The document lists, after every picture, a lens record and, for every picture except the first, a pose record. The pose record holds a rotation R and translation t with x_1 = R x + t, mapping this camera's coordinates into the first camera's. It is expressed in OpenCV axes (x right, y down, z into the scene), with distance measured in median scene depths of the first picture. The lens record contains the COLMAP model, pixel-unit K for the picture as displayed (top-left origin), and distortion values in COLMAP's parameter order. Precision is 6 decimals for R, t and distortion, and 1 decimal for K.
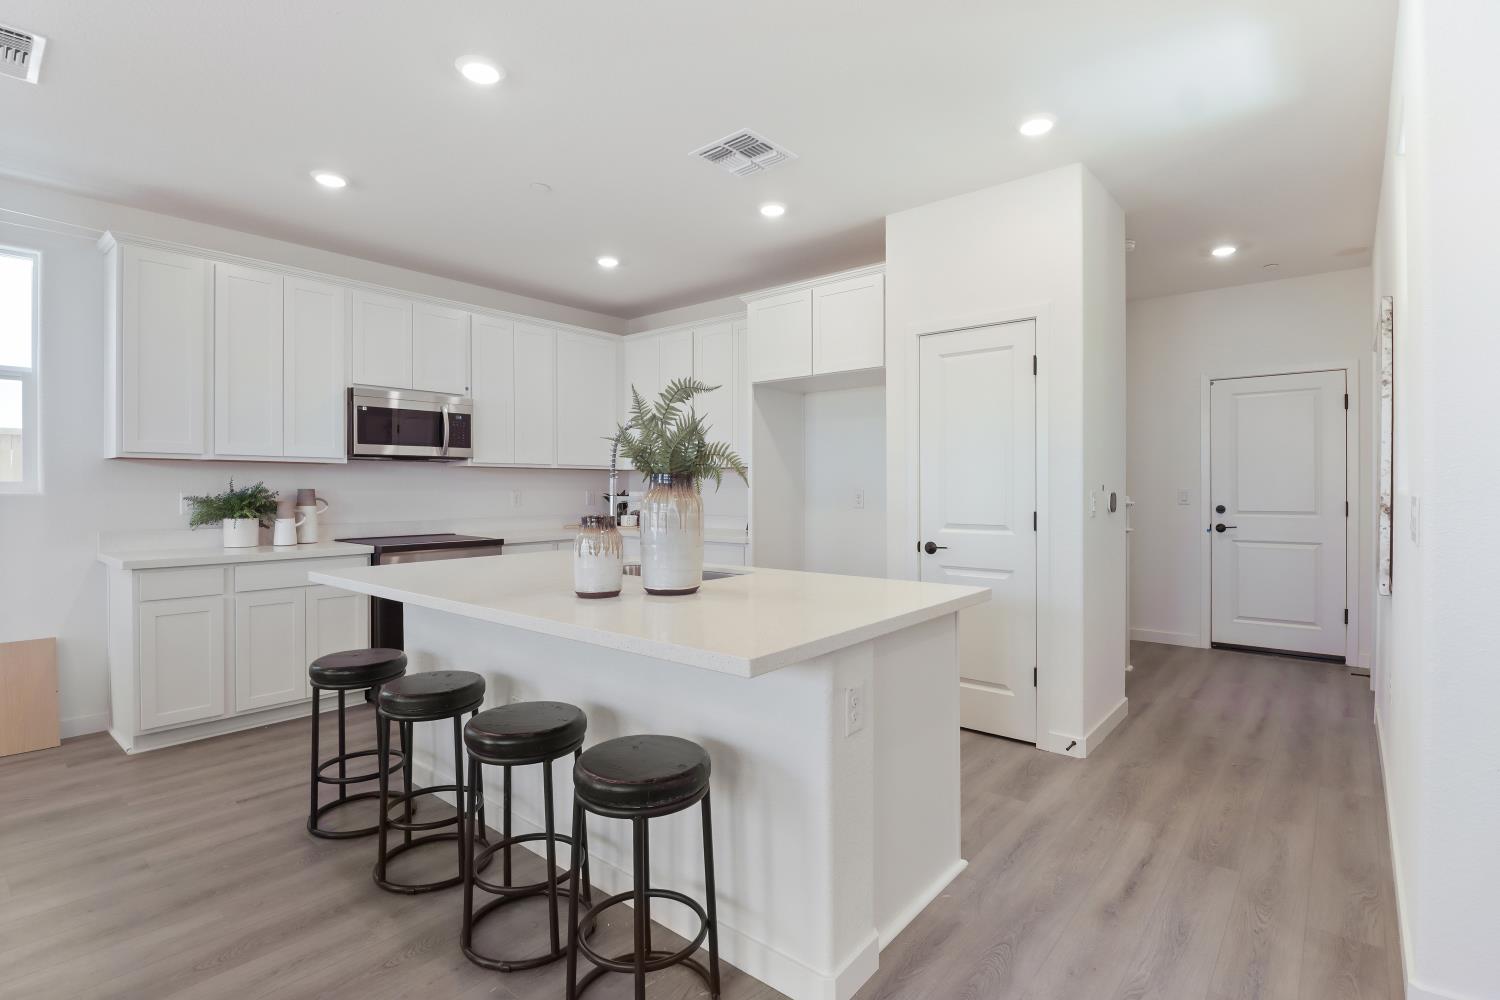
lens RADIAL K [[709.2, 0, 751.5], [0, 709.2, 493.3], [0, 0, 1]] dist [-0.017181, -0.001441]
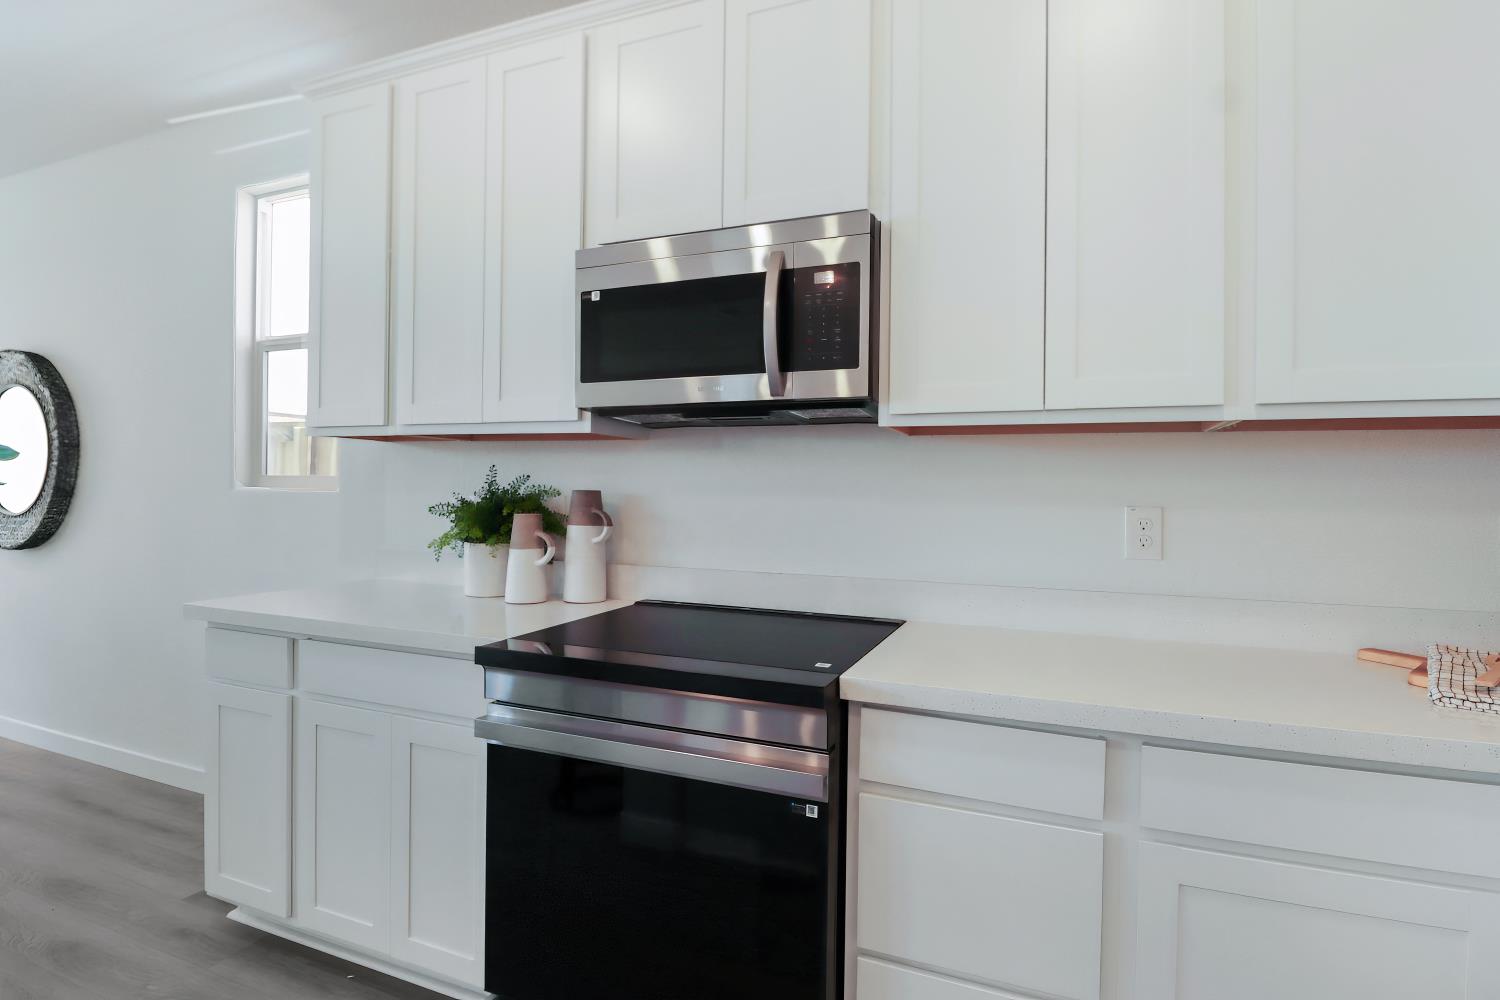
lens RADIAL K [[709.2, 0, 752.8], [0, 709.2, 487.8], [0, 0, 1]] dist [-0.017181, -0.001441]
pose [[0.327879, 0.015621, -0.944590, -0.127864], [-0.016971, 0.999799, 0.010644, -0.014756], [0.944567, 0.012541, 0.328079, 0.938155]]
